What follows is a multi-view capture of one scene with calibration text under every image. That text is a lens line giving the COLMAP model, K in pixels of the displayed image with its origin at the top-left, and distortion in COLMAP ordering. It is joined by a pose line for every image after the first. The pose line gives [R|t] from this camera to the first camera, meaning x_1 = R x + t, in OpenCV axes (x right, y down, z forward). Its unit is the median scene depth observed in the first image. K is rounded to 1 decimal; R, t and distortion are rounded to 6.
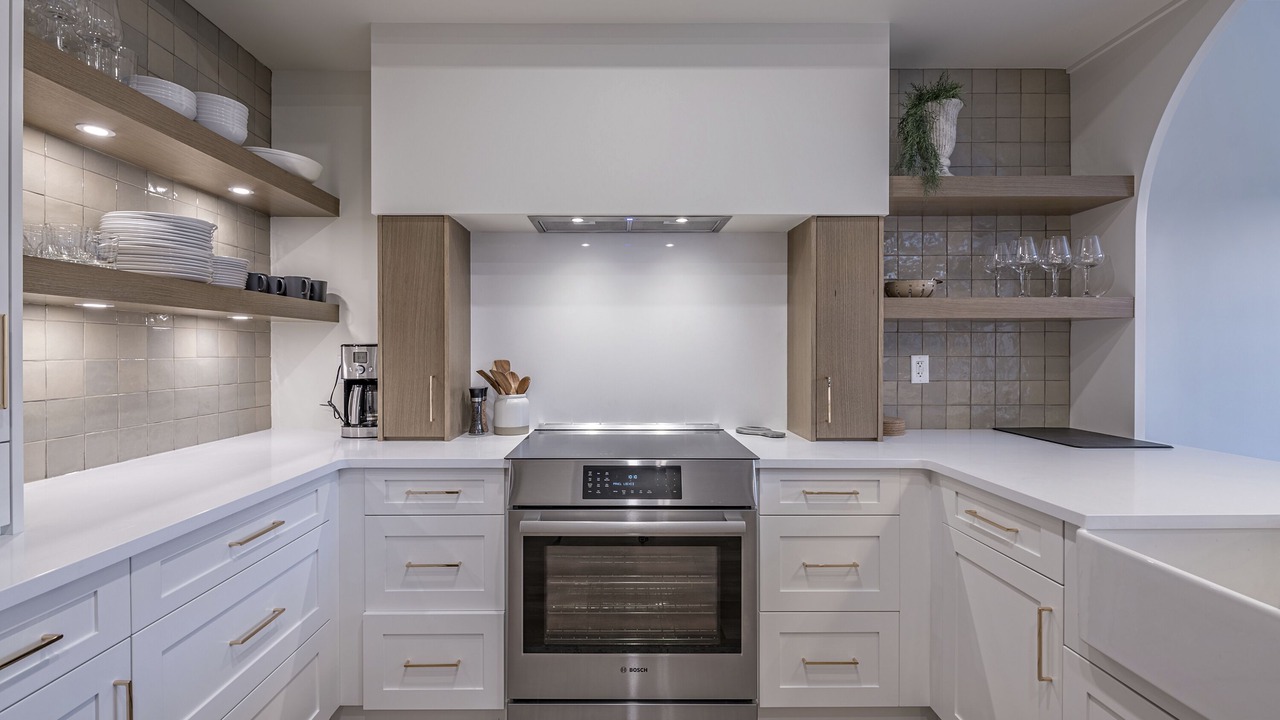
lens RADIAL K [[547.5, 0, 625.4], [0, 547.5, 353.6], [0, 0, 1]] dist [-0.000245, -0.000247]
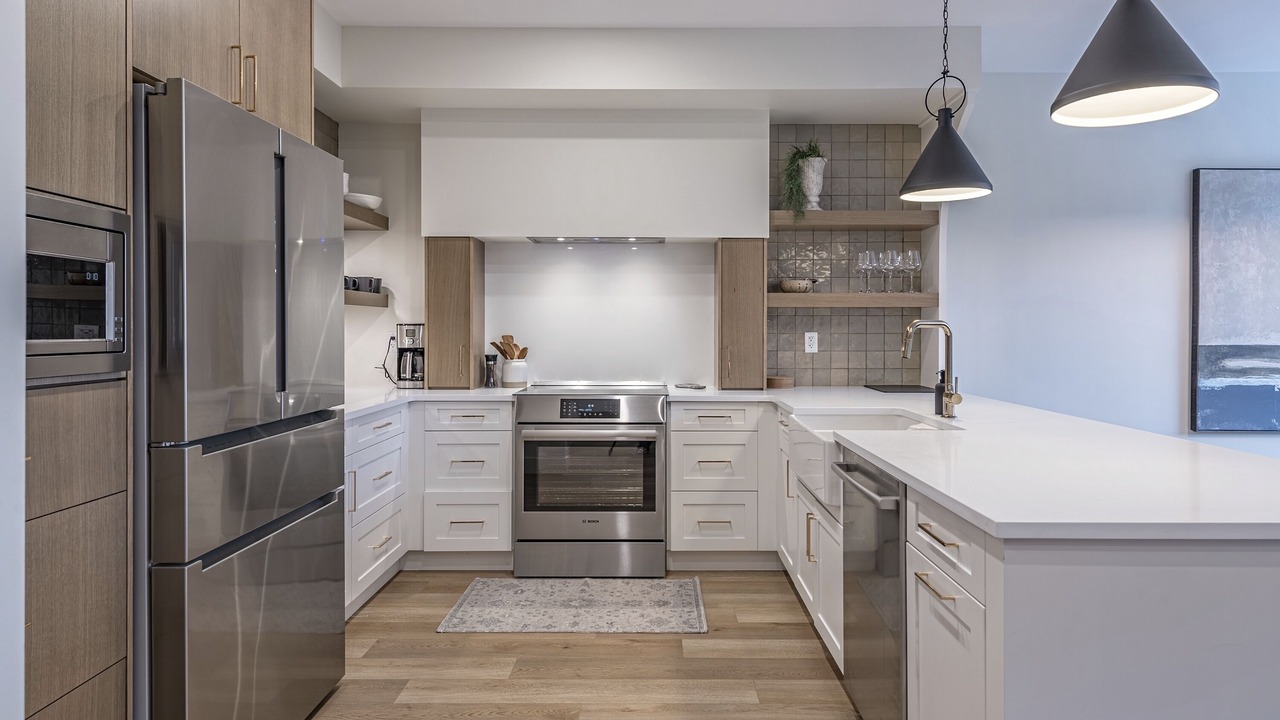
lens RADIAL K [[760.3, 0, 662.6], [0, 760.3, 333.5], [0, 0, 1]] dist [0.013396, -0.000492]
pose [[0.999988, 0.001785, 0.004577, 0.178940], [-0.001788, 0.999998, 0.000635, 0.006250], [-0.004576, -0.000644, 0.999989, -1.050091]]
